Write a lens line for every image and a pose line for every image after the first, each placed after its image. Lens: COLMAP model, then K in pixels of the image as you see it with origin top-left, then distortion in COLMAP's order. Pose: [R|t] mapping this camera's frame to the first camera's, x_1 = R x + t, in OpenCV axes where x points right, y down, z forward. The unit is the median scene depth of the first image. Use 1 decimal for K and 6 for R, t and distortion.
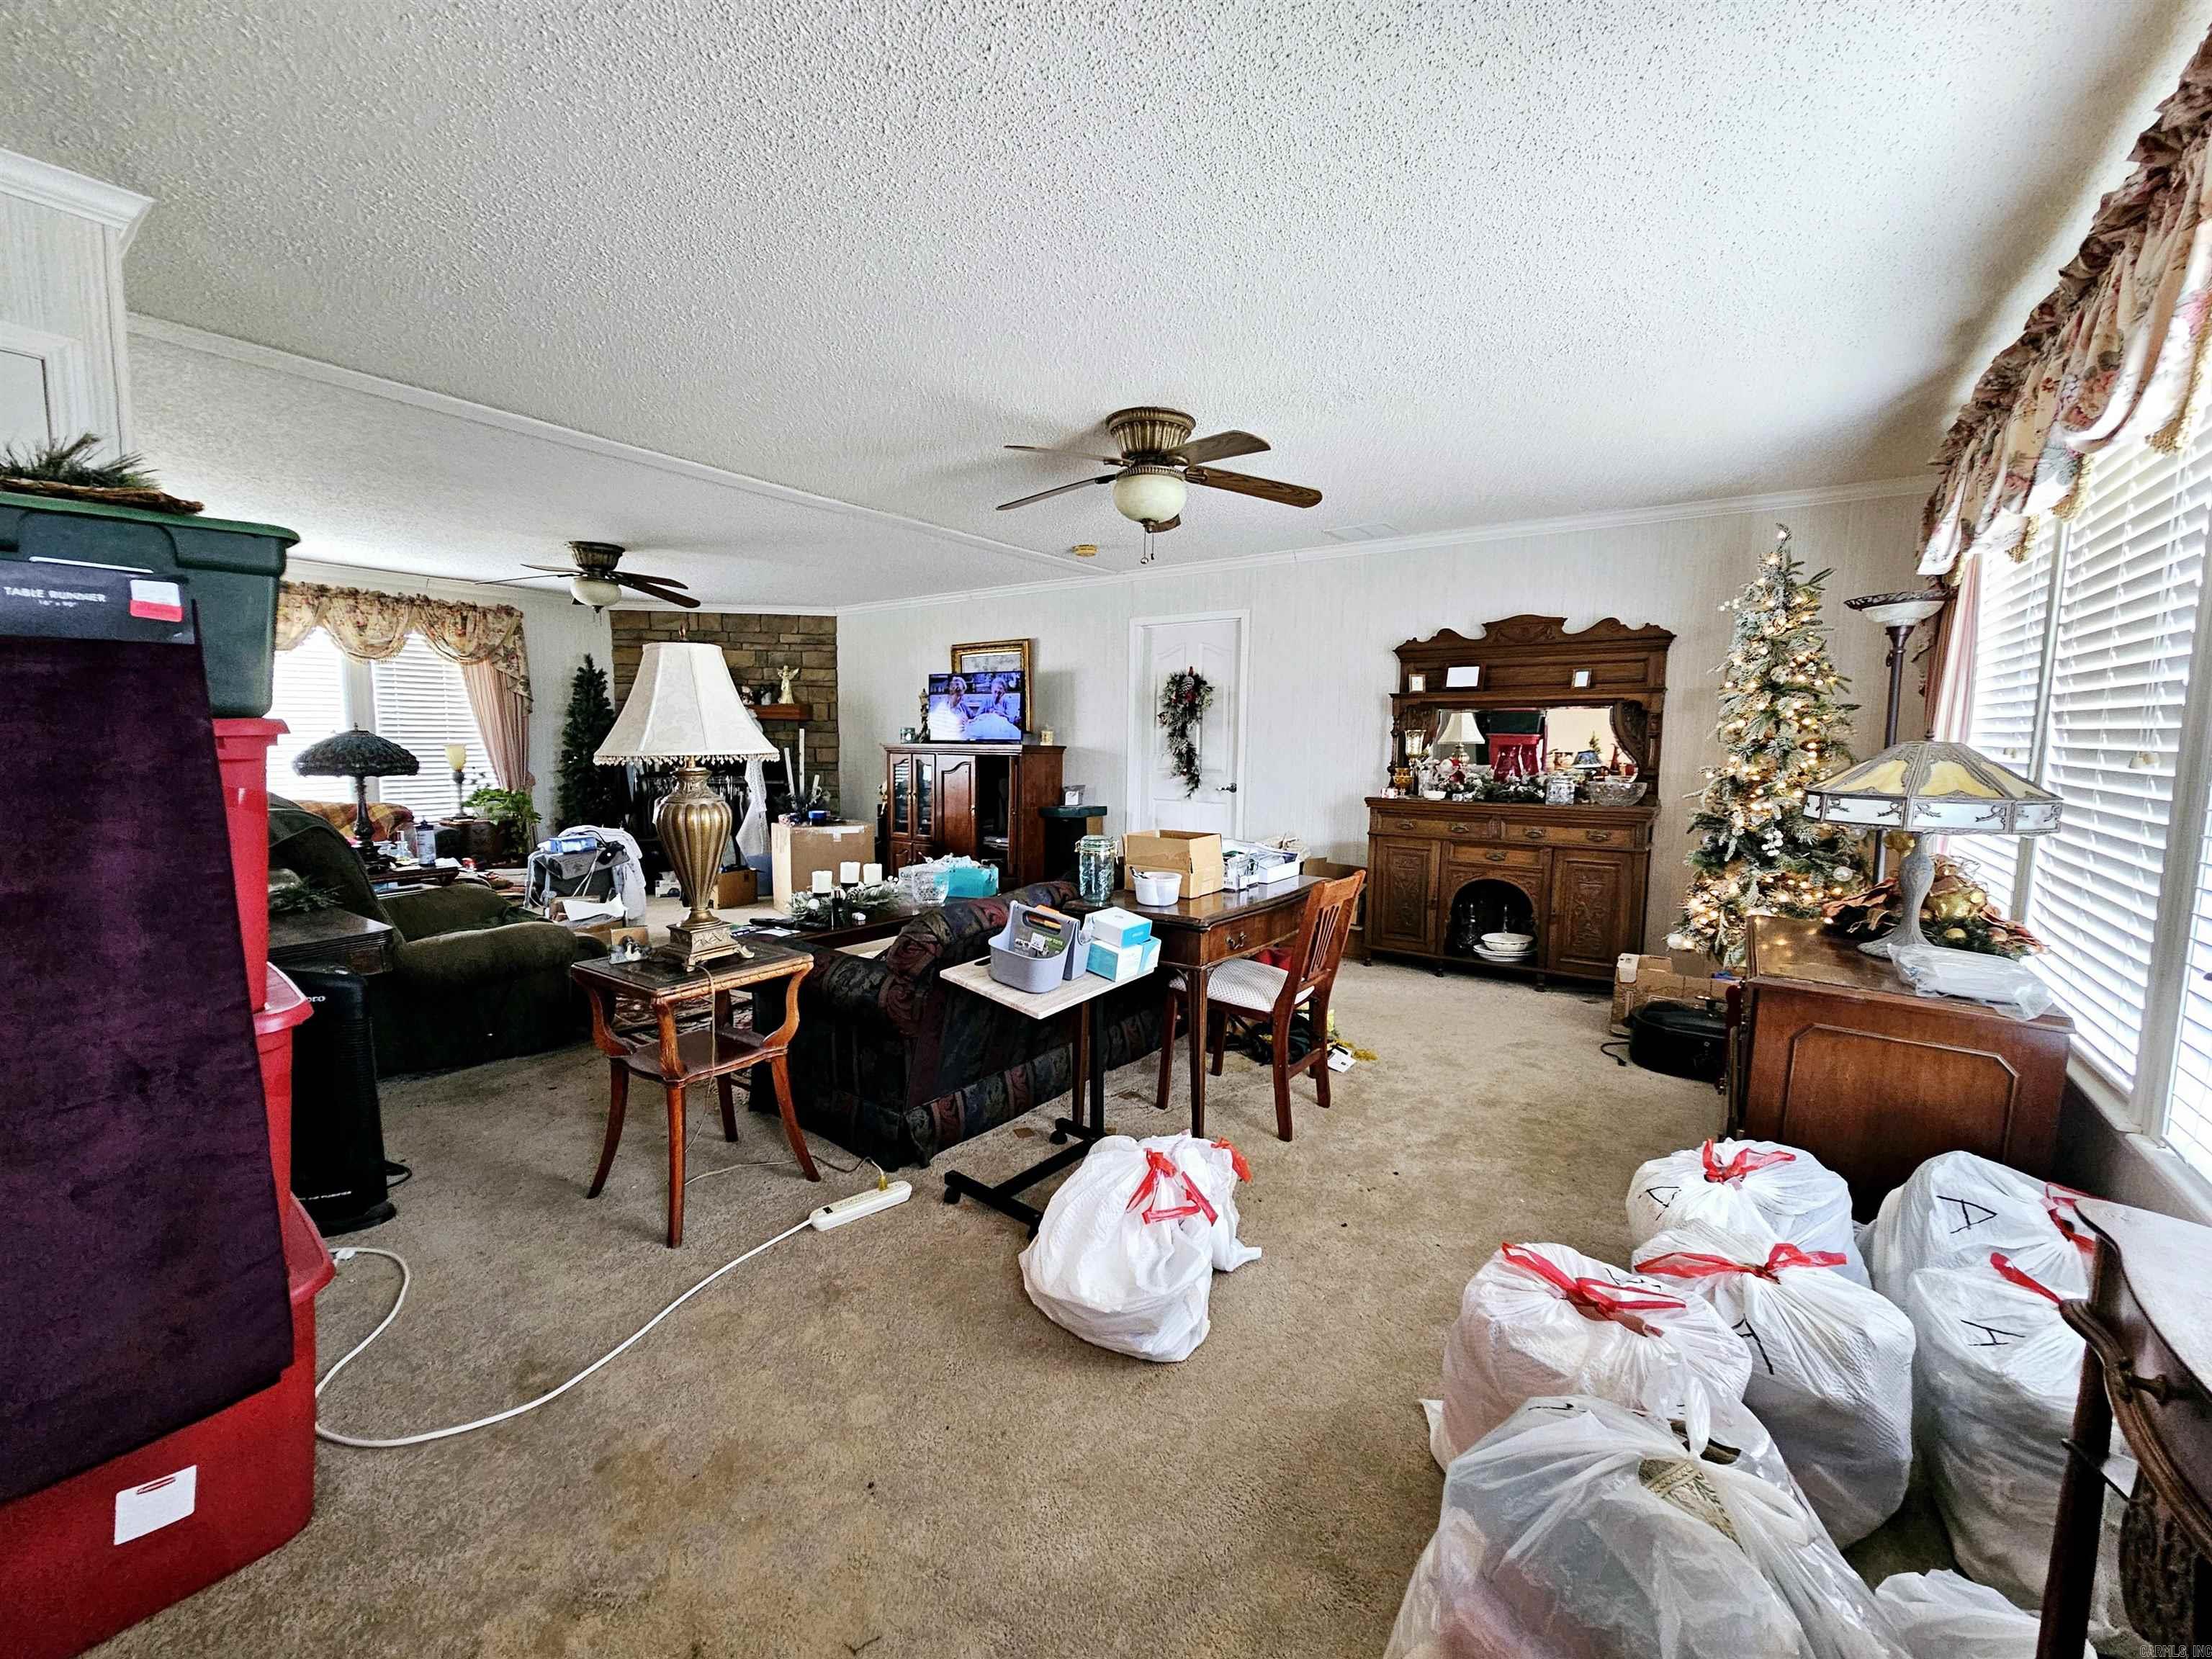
lens RADIAL K [[888.5, 0, 1106.0], [0, 888.5, 829.5], [0, 0, 1]] dist [-0.008892, 0.000271]
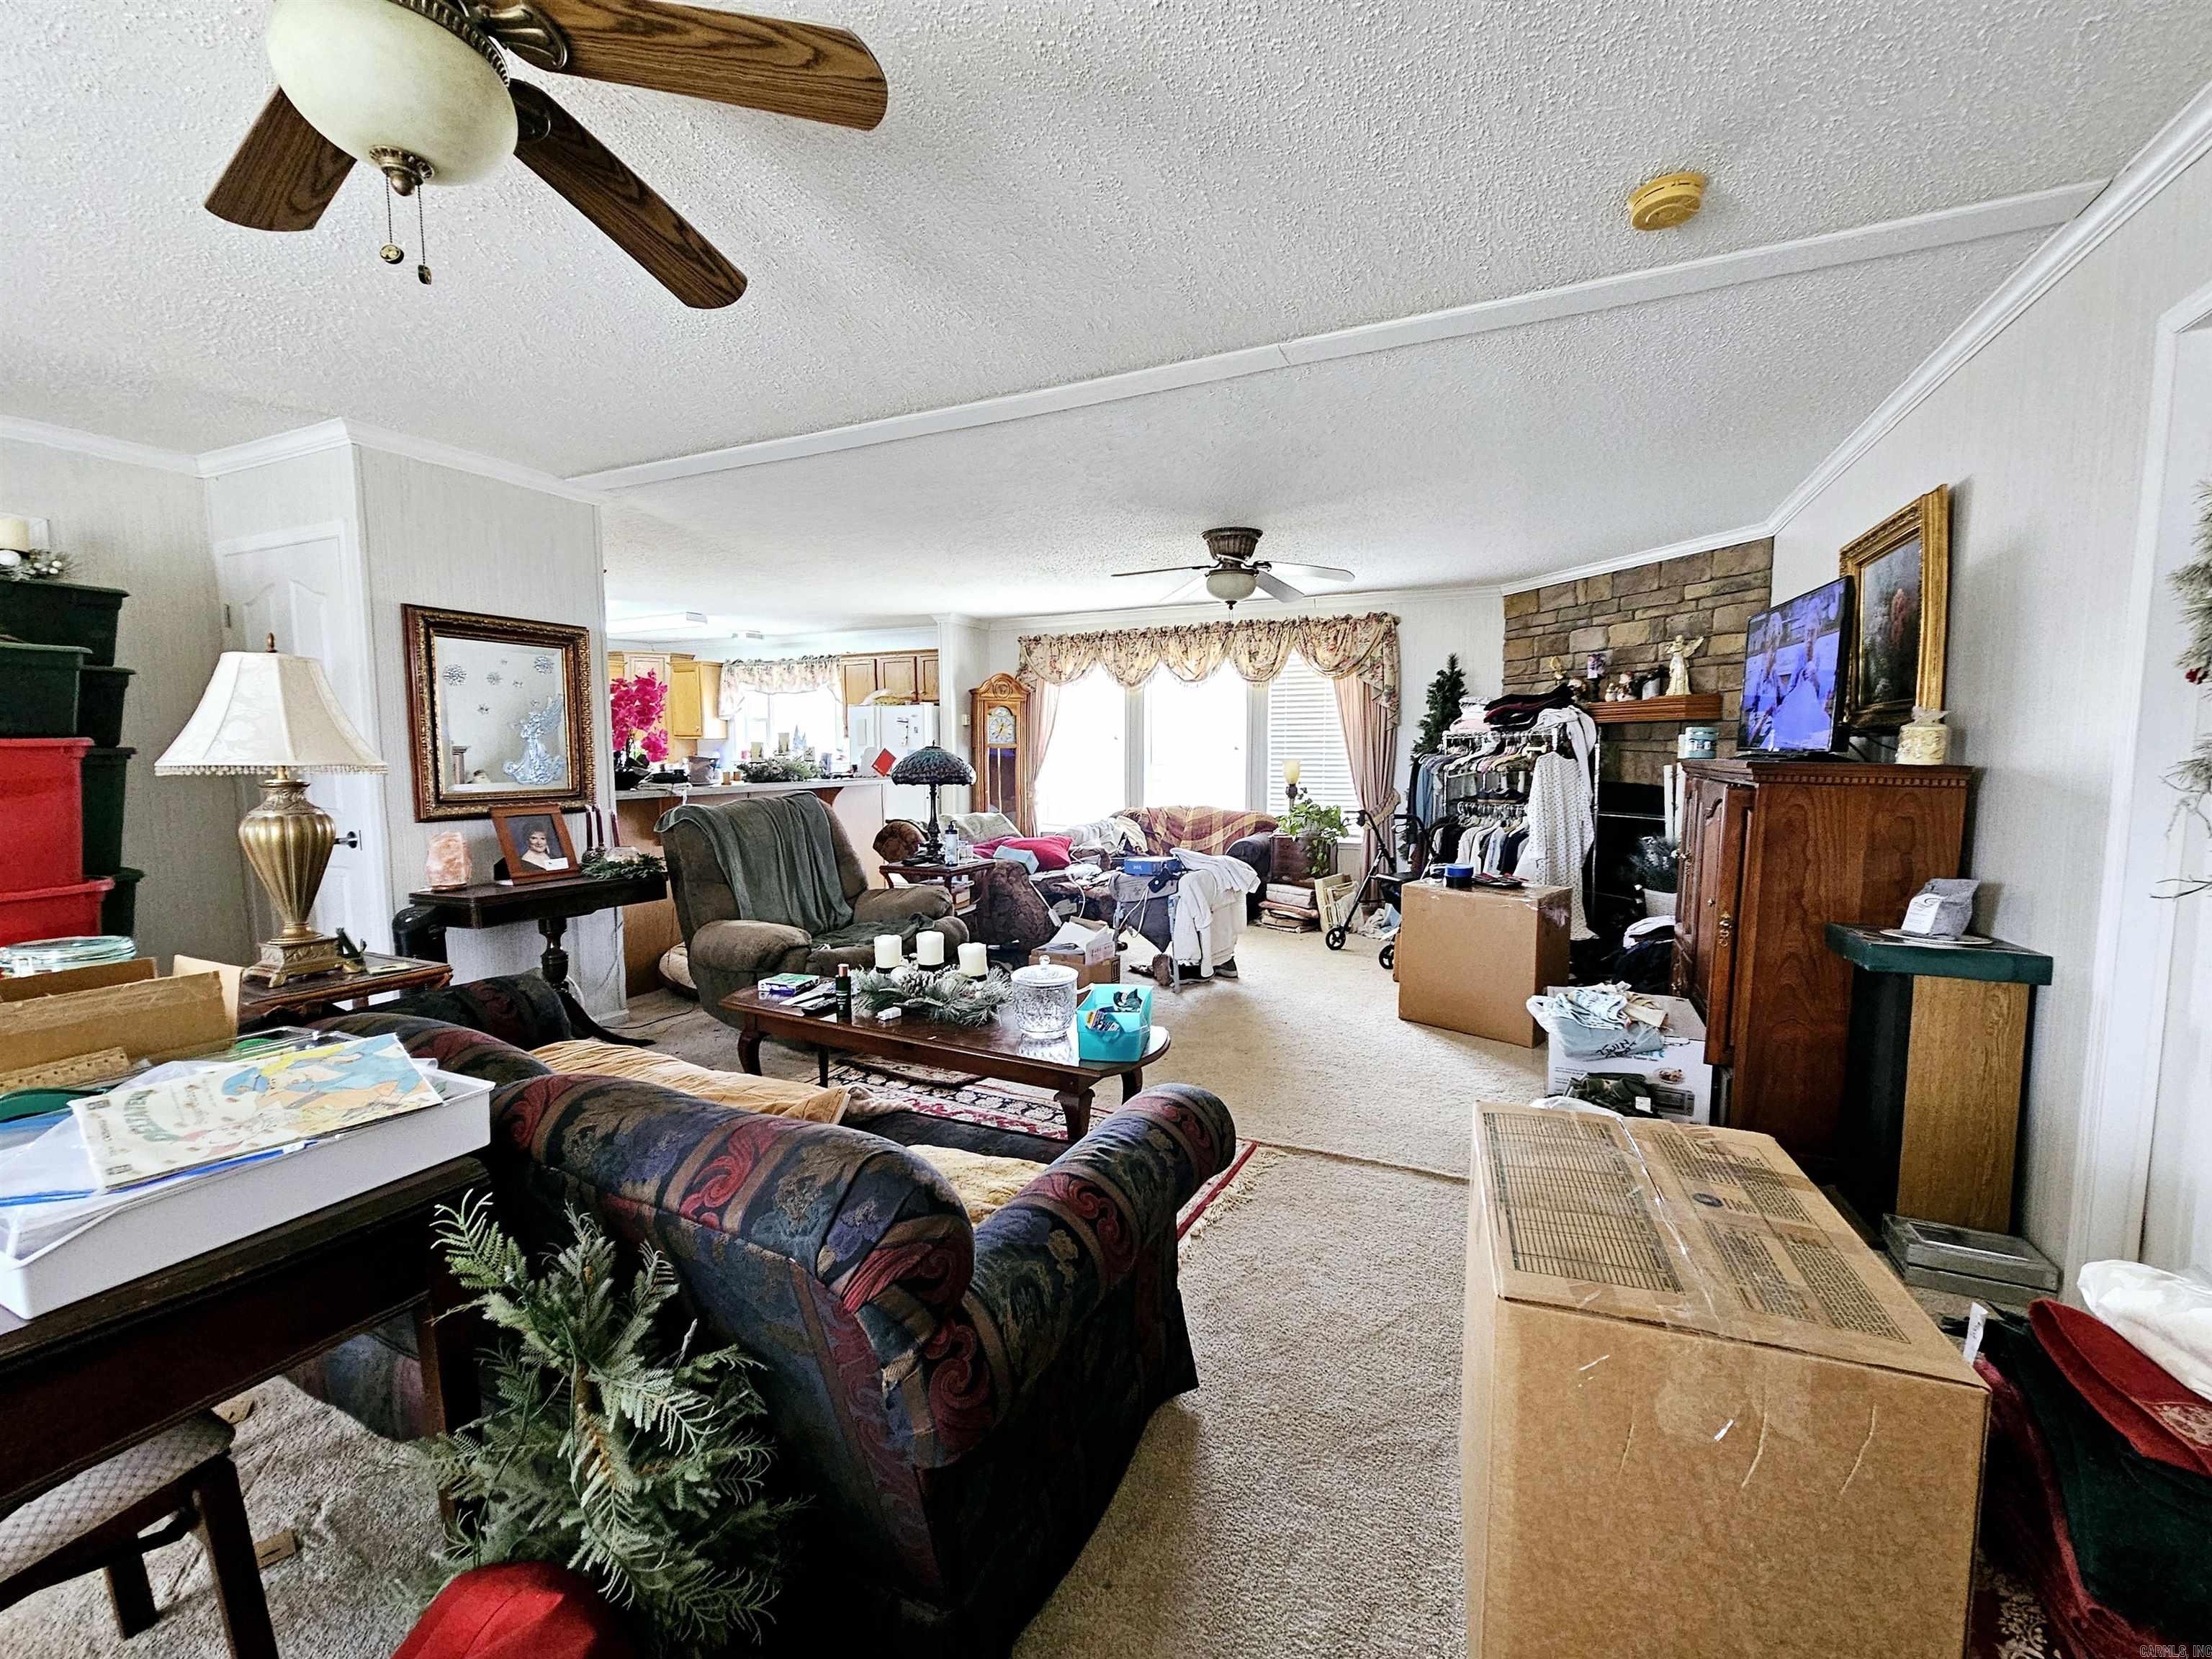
lens RADIAL K [[888.5, 0, 1106.0], [0, 888.5, 829.5], [0, 0, 1]] dist [-0.008892, 0.000271]
pose [[0.188914, 0.077586, -0.978924, 0.238687], [-0.094835, 0.993656, 0.060452, -0.057557], [0.977404, 0.081416, 0.195074, 0.609311]]
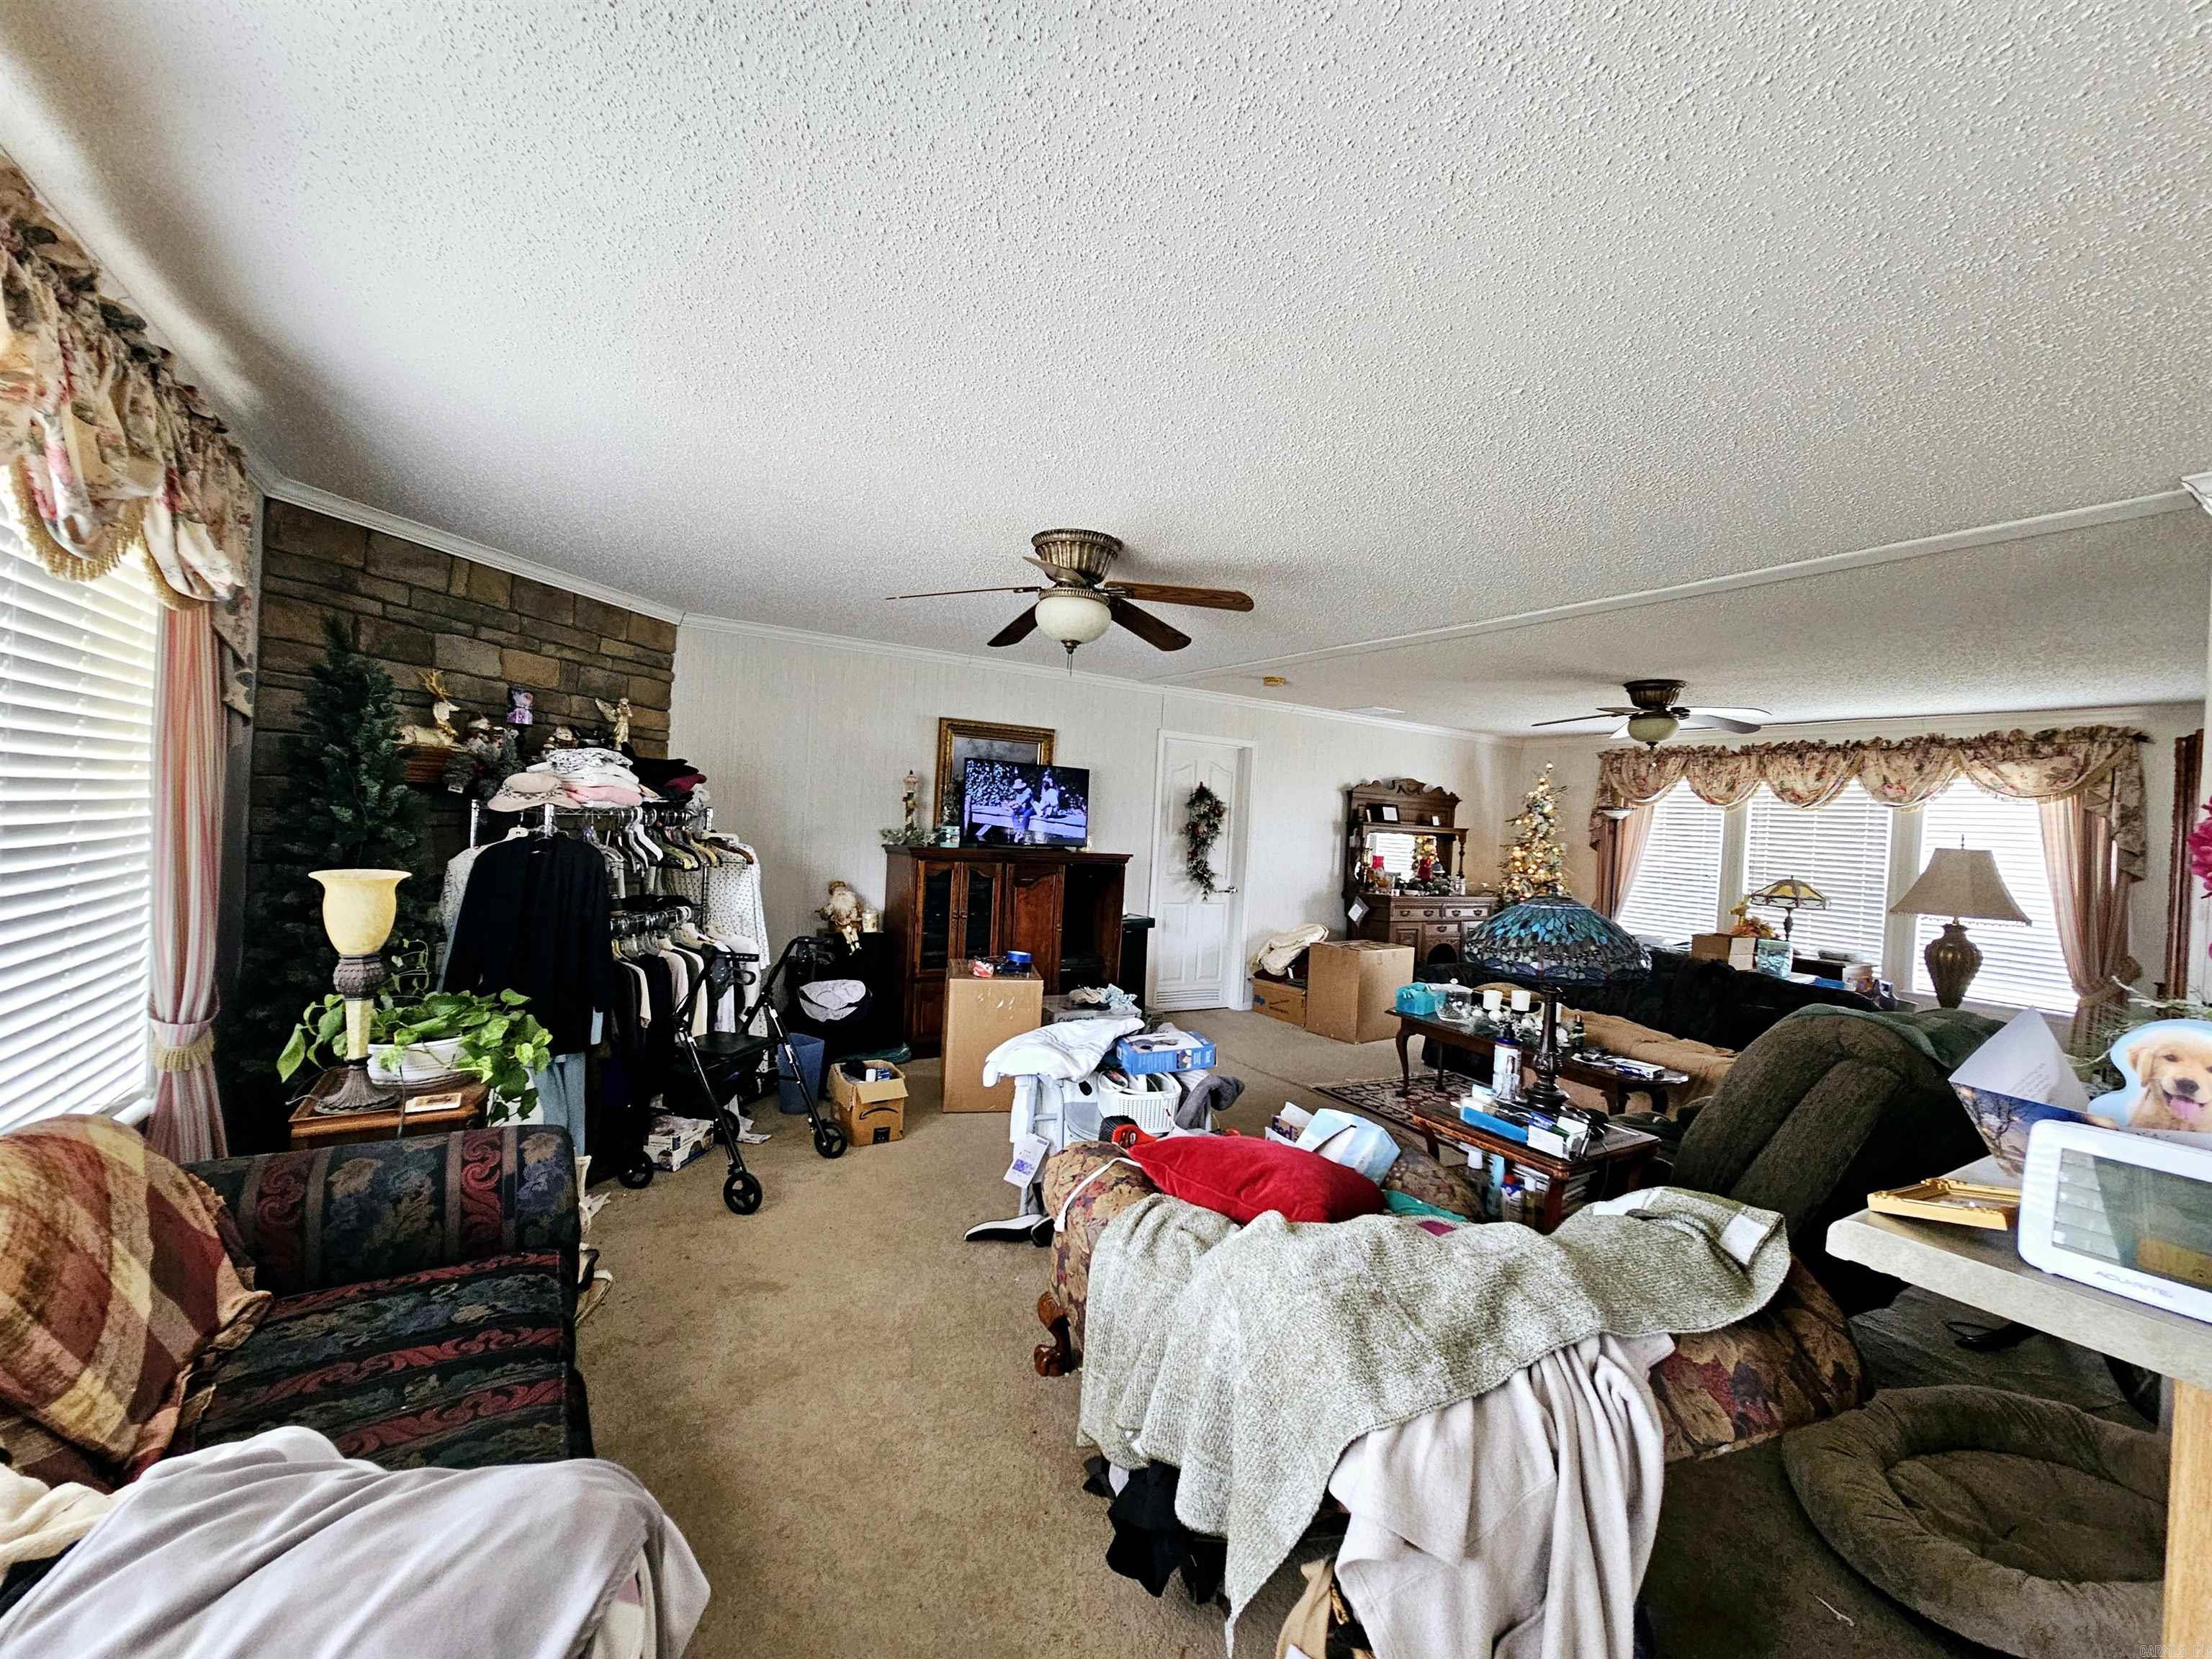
lens RADIAL K [[888.5, 0, 1106.0], [0, 888.5, 829.5], [0, 0, 1]] dist [-0.008892, 0.000271]
pose [[0.398360, 0.005789, 0.917211, -0.928801], [0.042058, 0.998813, -0.024570, -0.098004], [-0.916264, 0.048364, 0.397644, 0.645071]]
